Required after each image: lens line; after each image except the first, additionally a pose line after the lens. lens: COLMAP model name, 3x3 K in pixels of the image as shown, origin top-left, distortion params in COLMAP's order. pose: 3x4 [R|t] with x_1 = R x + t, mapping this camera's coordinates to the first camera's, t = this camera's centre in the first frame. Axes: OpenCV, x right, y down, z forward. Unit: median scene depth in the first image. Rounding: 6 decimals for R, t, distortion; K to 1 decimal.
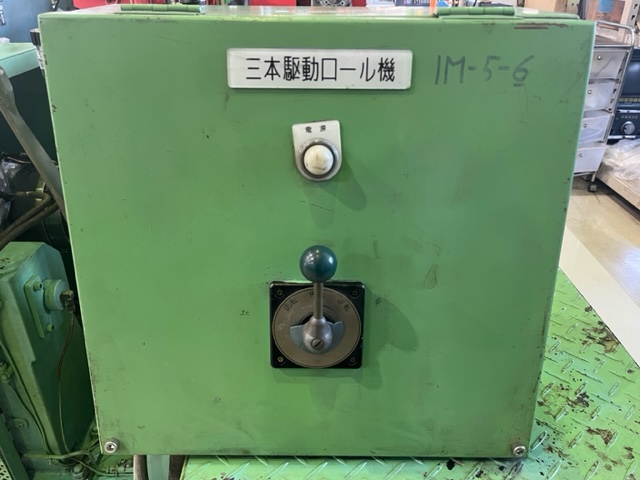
lens RADIAL K [[508.5, 0, 320.0], [0, 508.5, 240.0], [0, 0, 1]] dist [-0.000759, -0.001393]
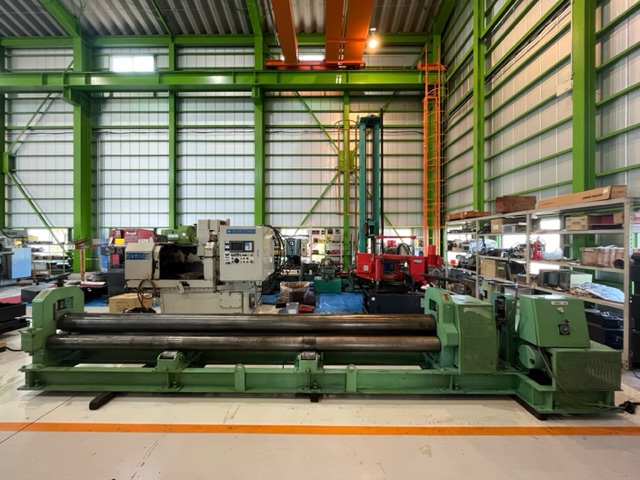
lens RADIAL K [[258.3, 0, 320.0], [0, 258.3, 240.0], [0, 0, 1]] dist [-0.001369, -0.000701]
pose [[0.999911, -0.001464, -0.013257, -3.665526], [-0.005079, 0.877290, -0.479934, 0.848485], [0.012333, 0.479959, 0.877204, -3.337289]]
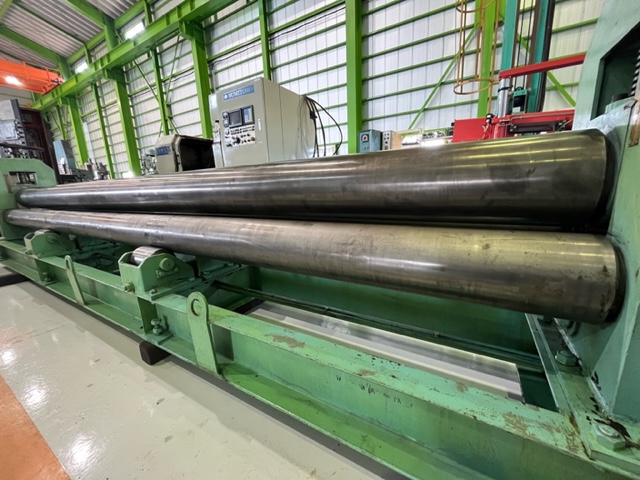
lens RADIAL K [[258.3, 0, 320.0], [0, 258.3, 240.0], [0, 0, 1]] dist [-0.001369, -0.000701]
pose [[0.855818, 0.071029, -0.512377, -1.975811], [-0.210714, 0.952491, -0.219912, 0.494228], [0.472414, 0.296169, 0.830126, 0.524981]]
